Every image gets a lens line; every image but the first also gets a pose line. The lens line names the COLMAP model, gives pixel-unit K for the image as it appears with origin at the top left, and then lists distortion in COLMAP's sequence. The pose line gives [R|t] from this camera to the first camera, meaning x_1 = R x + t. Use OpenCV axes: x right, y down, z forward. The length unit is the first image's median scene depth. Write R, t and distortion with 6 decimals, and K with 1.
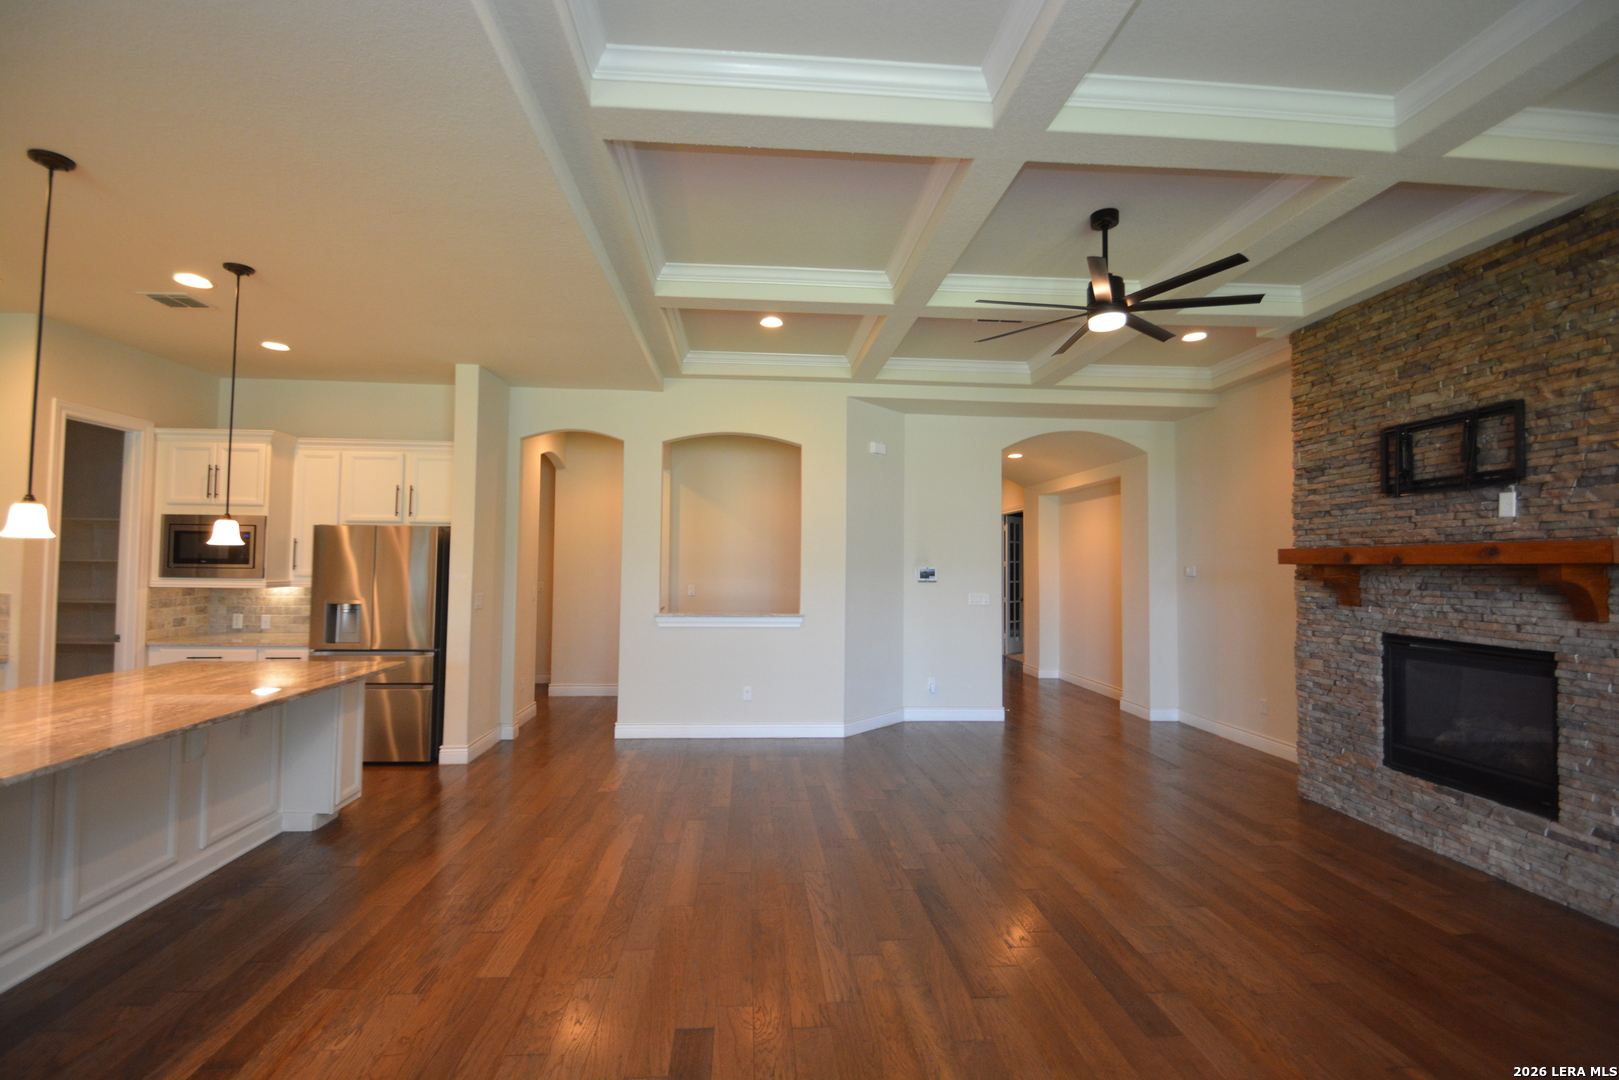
lens RADIAL K [[712.6, 0, 798.6], [0, 712.6, 536.4], [0, 0, 1]] dist [0.011381, -0.014337]
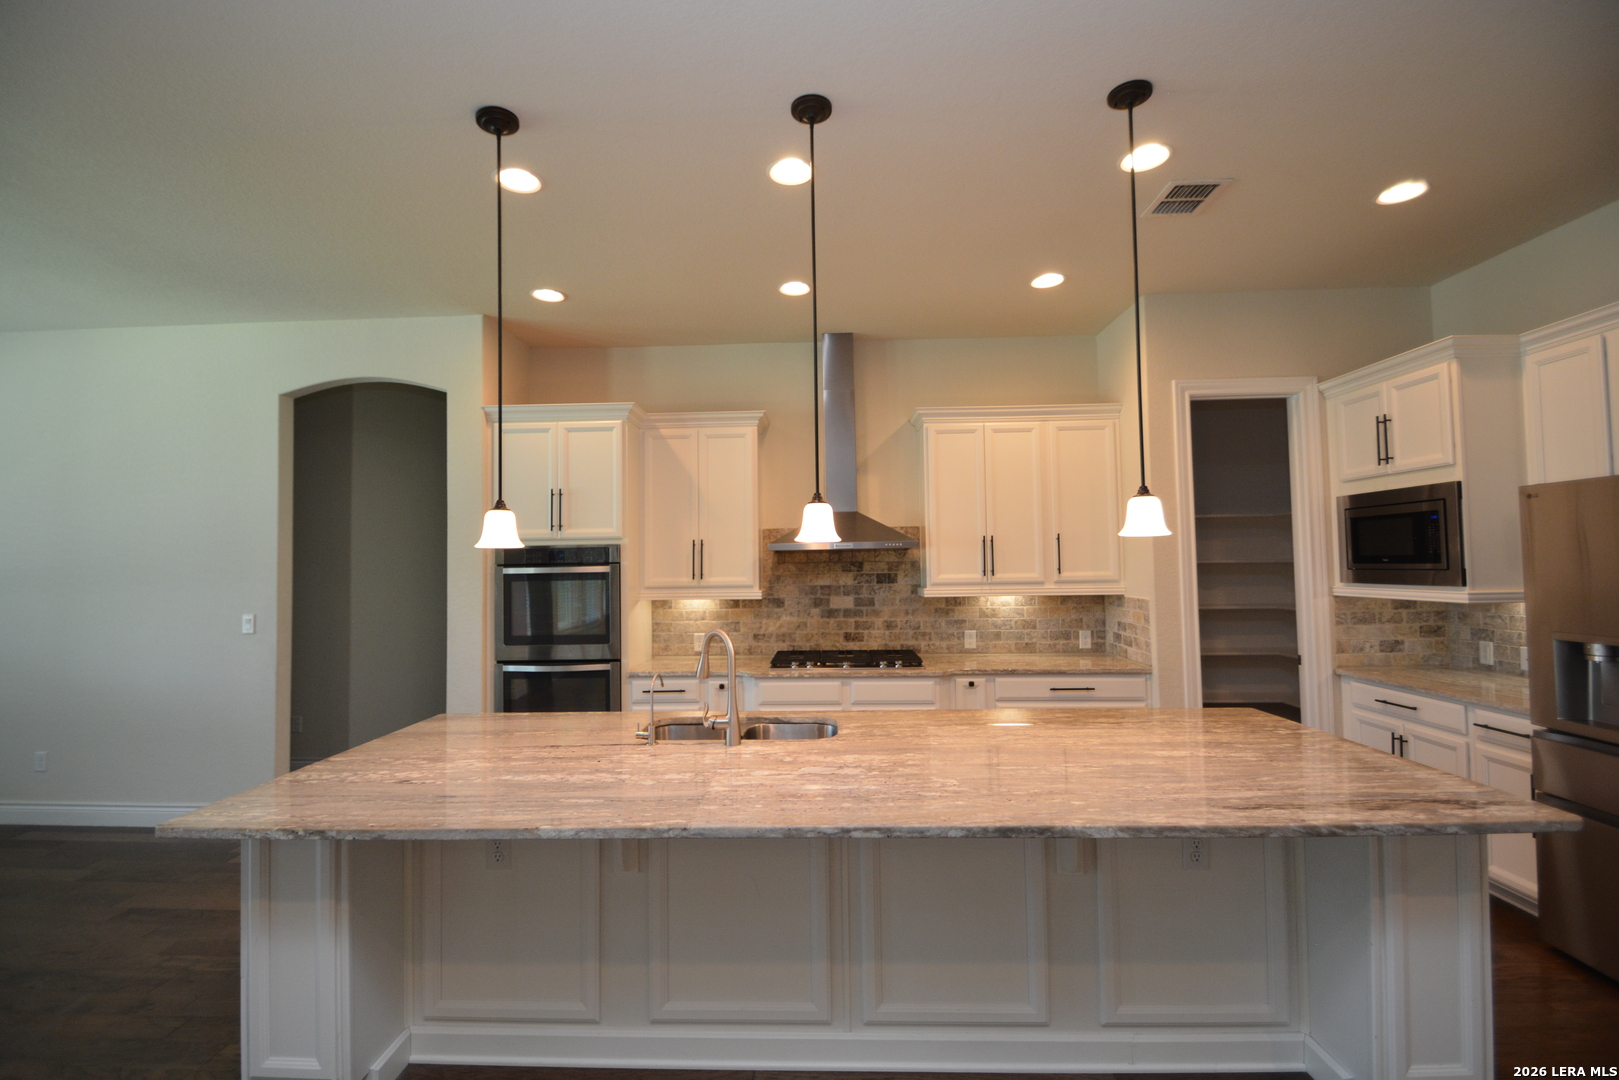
lens RADIAL K [[712.6, 0, 795.9], [0, 712.6, 536.1], [0, 0, 1]] dist [0.011381, -0.014337]
pose [[-0.112957, -0.048936, -0.992394, -0.121725], [0.056014, 0.996884, -0.055533, 0.022583], [0.992020, -0.061861, -0.109864, 0.624397]]
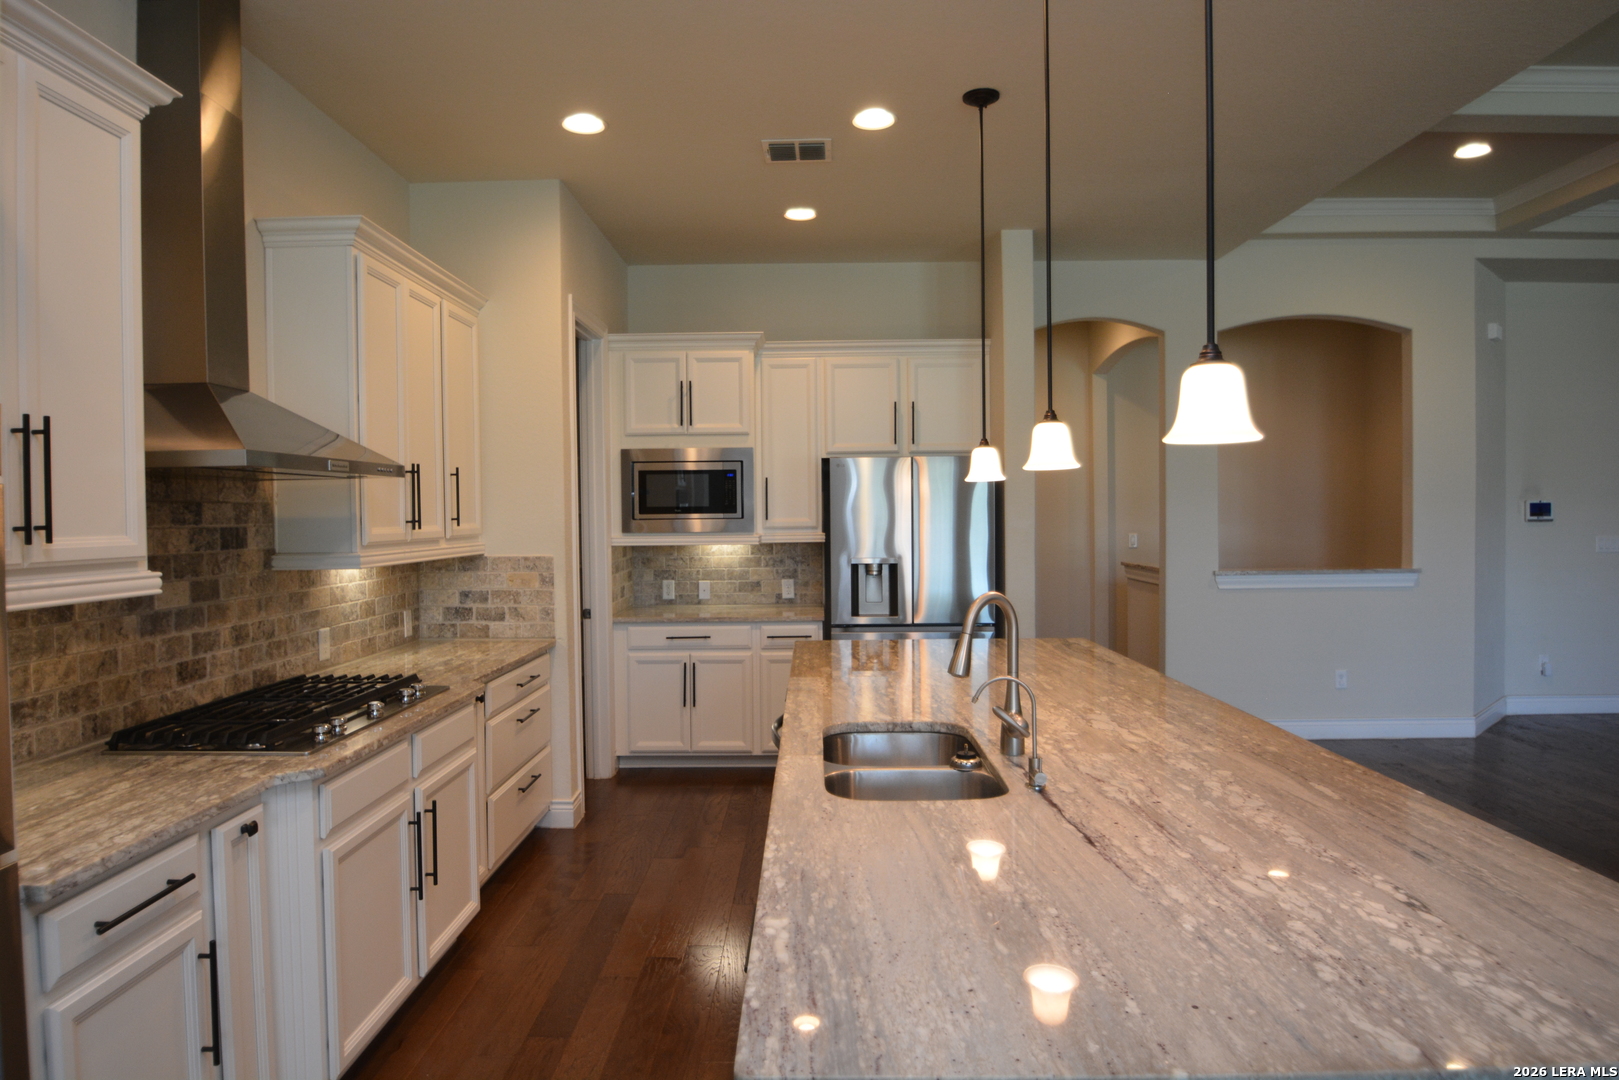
lens RADIAL K [[974.0, 0, 802.2], [0, 974.0, 533.7], [0, 0, 1]] dist [-0.023669, -0.006662]
pose [[0.996208, -0.019252, -0.084849, -0.736784], [0.024650, 0.997706, 0.063041, -0.002620], [0.083441, -0.064893, 0.994398, -0.012638]]
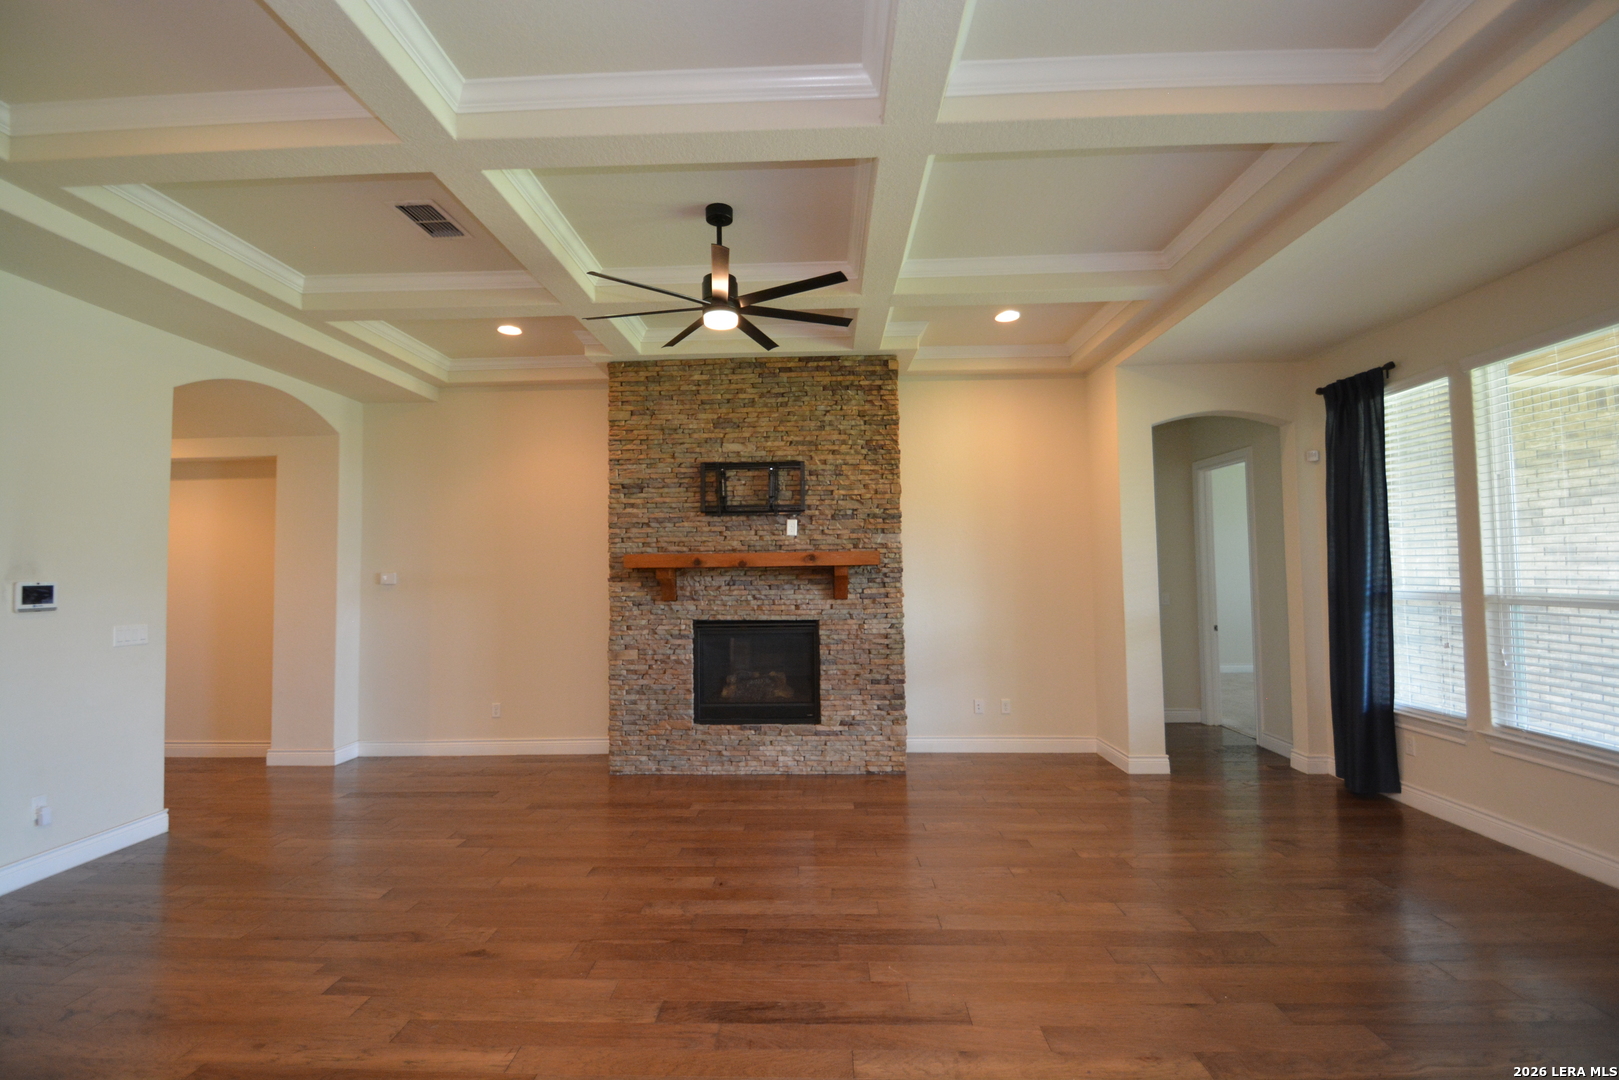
lens RADIAL K [[712.6, 0, 793.3], [0, 712.6, 535.4], [0, 0, 1]] dist [0.011381, -0.014337]
pose [[0.109174, 0.037897, 0.993300, -0.419000], [-0.026675, 0.999025, -0.035184, 0.020823], [-0.993665, -0.022655, 0.110078, 0.638703]]
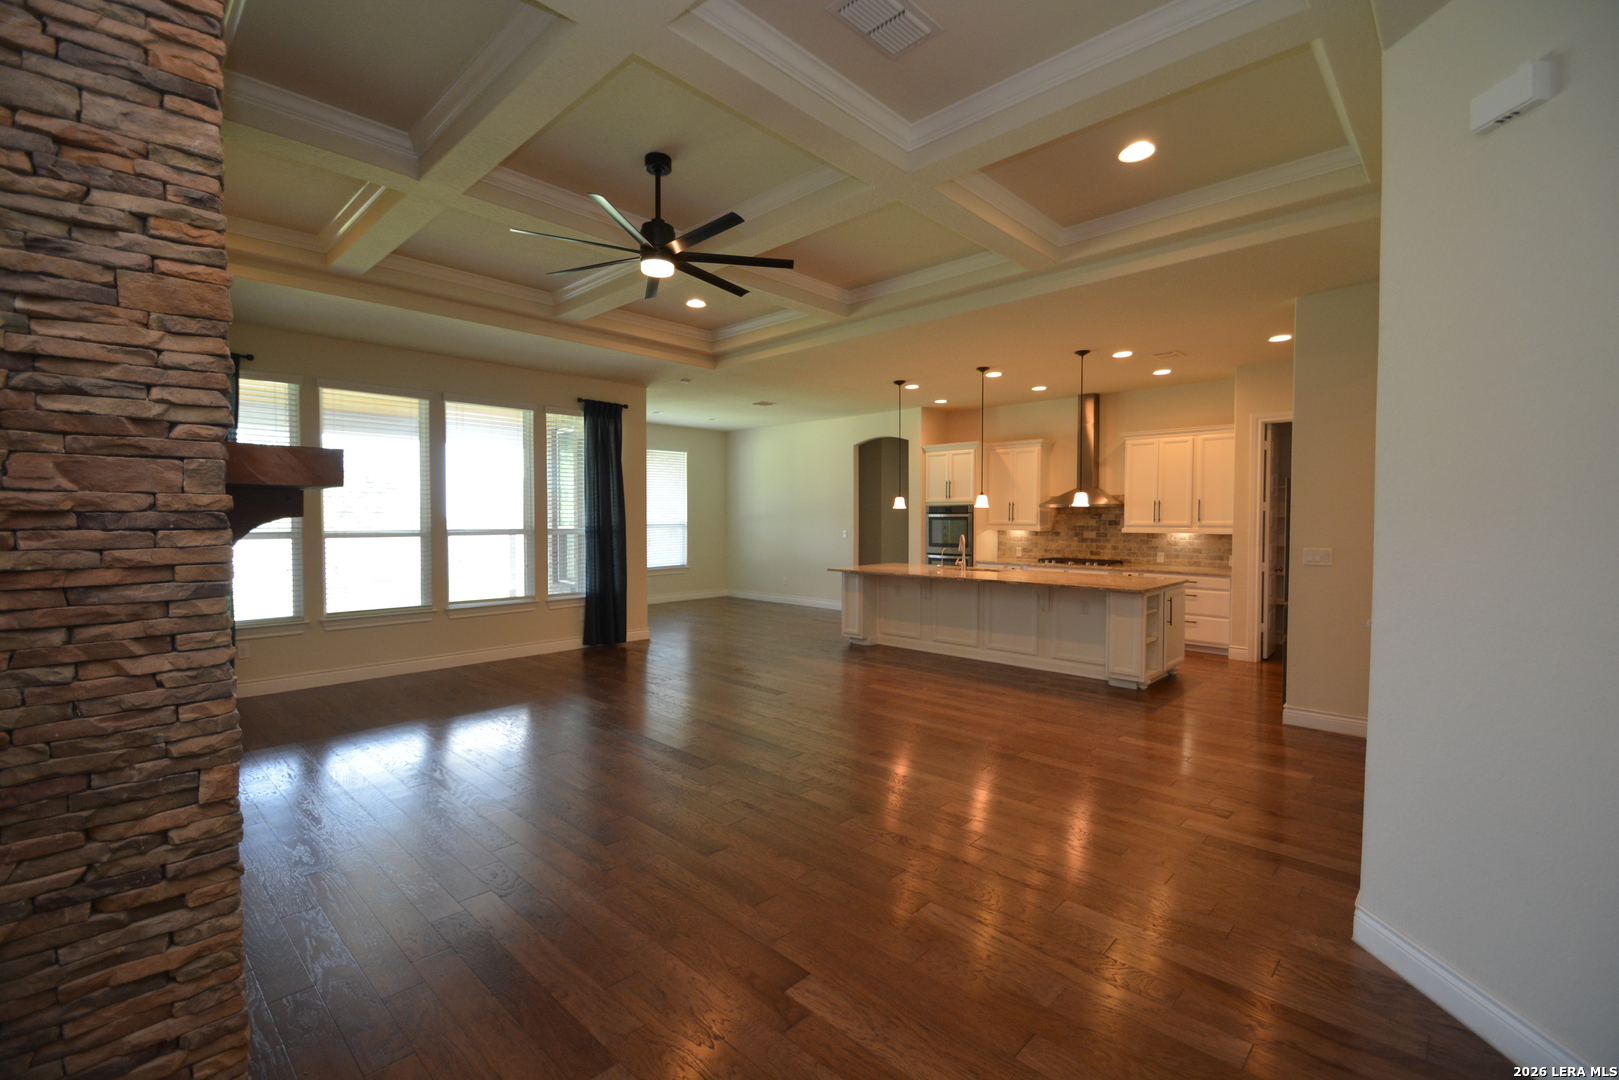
lens RADIAL K [[712.6, 0, 786.6], [0, 712.6, 524.2], [0, 0, 1]] dist [0.011381, -0.014337]
pose [[-0.752965, -0.004457, -0.658046, 0.801273], [0.018625, 0.999432, -0.028081, 0.077335], [0.657797, -0.033400, -0.752454, 1.536140]]
